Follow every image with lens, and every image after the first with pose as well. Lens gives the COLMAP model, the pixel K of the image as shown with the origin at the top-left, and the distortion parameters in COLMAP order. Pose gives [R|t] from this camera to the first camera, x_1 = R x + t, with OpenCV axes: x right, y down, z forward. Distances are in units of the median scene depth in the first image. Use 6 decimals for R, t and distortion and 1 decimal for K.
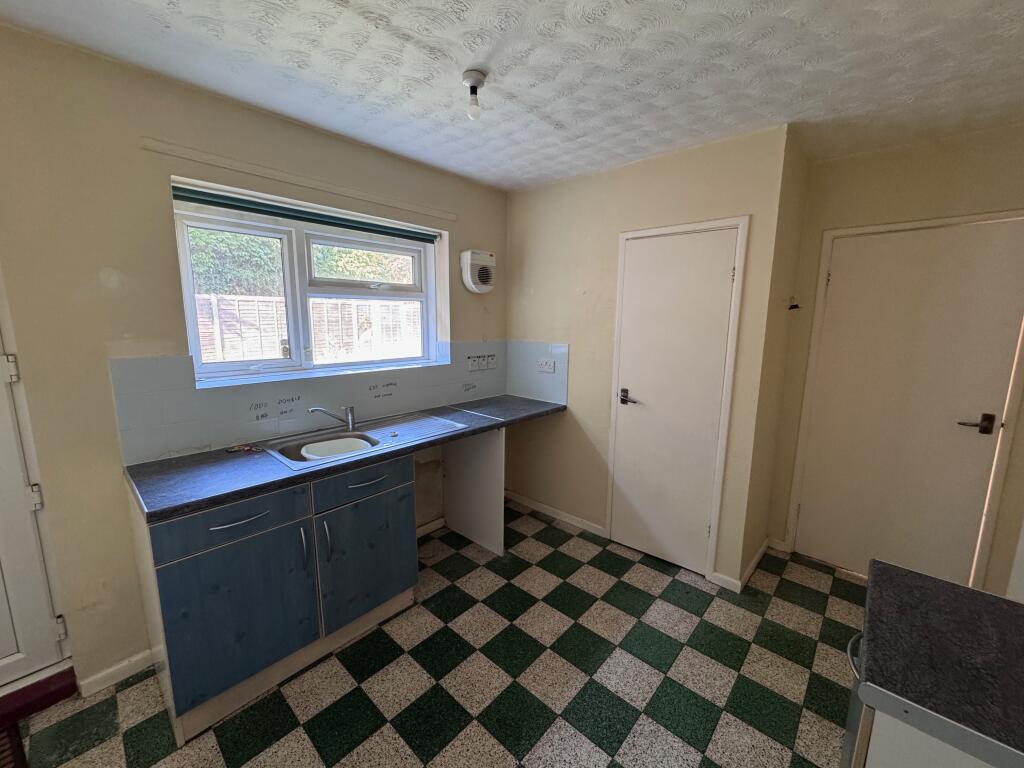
lens RADIAL K [[408.6, 0, 512.0], [0, 408.6, 384.0], [0, 0, 1]] dist [0.000815, -0.004251]
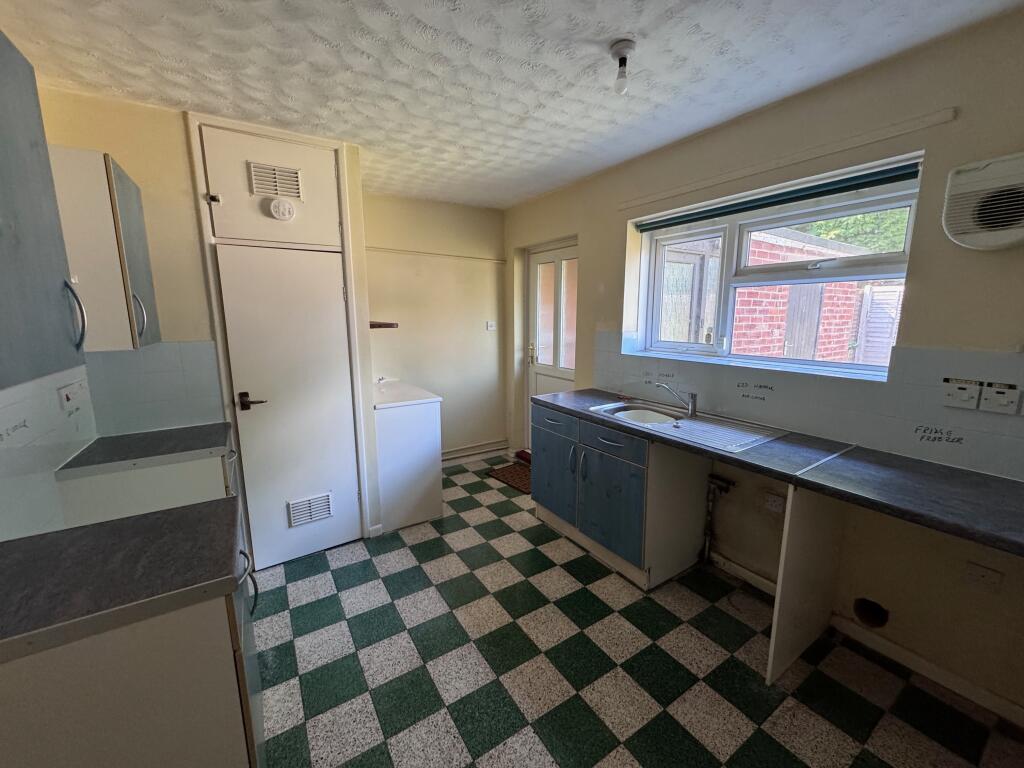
lens RADIAL K [[406.9, 0, 511.3], [0, 406.9, 384.9], [0, 0, 1]] dist [-0.001137, -0.000017]
pose [[-0.259291, 0.162195, -0.952082, 0.780037], [-0.152462, 0.966563, 0.206184, -0.119413], [0.953689, 0.198618, -0.225893, 0.879639]]
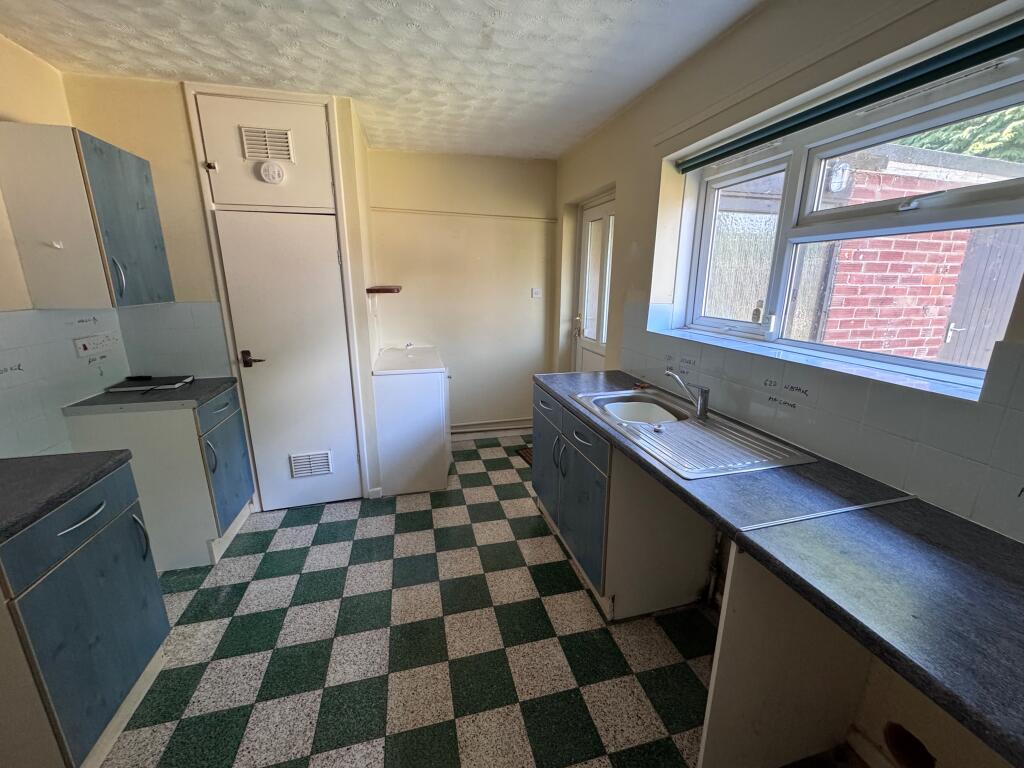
lens RADIAL K [[406.9, 0, 511.3], [0, 406.9, 384.9], [0, 0, 1]] dist [-0.001137, -0.000017]
pose [[-0.549592, 0.200500, -0.811017, 0.482429], [-0.141756, 0.934317, 0.327044, -0.169511], [0.823319, 0.294707, -0.485071, 1.193366]]
